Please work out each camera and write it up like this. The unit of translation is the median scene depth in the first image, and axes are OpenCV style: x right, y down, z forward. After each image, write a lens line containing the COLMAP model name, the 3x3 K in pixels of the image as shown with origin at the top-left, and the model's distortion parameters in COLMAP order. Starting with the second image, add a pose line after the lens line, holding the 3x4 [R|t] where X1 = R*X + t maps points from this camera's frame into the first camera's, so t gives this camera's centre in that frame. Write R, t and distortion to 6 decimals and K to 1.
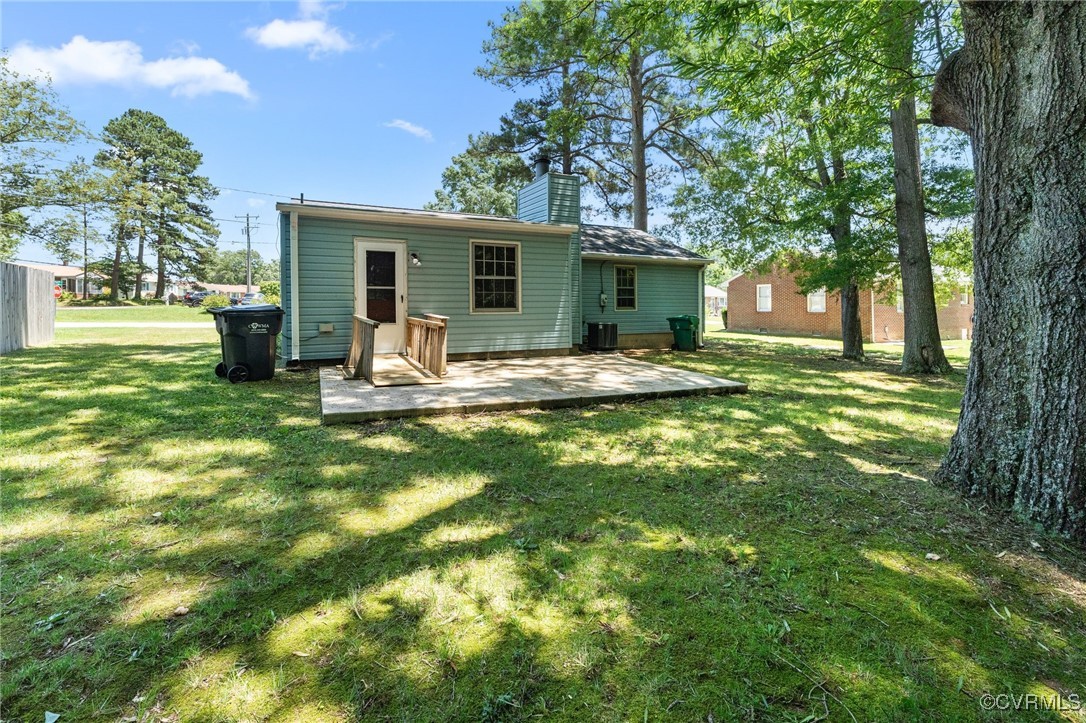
lens RADIAL K [[445.7, 0, 539.0], [0, 445.7, 351.0], [0, 0, 1]] dist [-0.001341, 0.000147]
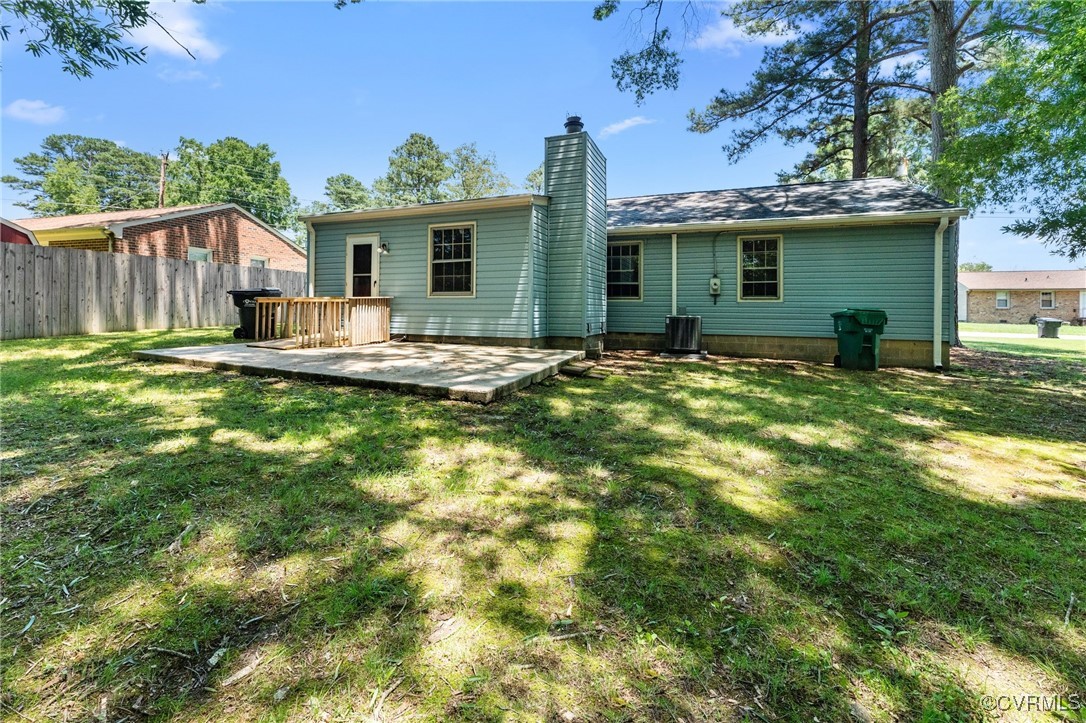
lens RADIAL K [[445.7, 0, 539.0], [0, 445.7, 351.0], [0, 0, 1]] dist [-0.001341, 0.000147]
pose [[0.686386, 0.076087, -0.723247, 0.756227], [-0.082337, 0.996248, 0.026666, -0.007252], [0.722562, 0.041247, 0.690075, 0.457537]]
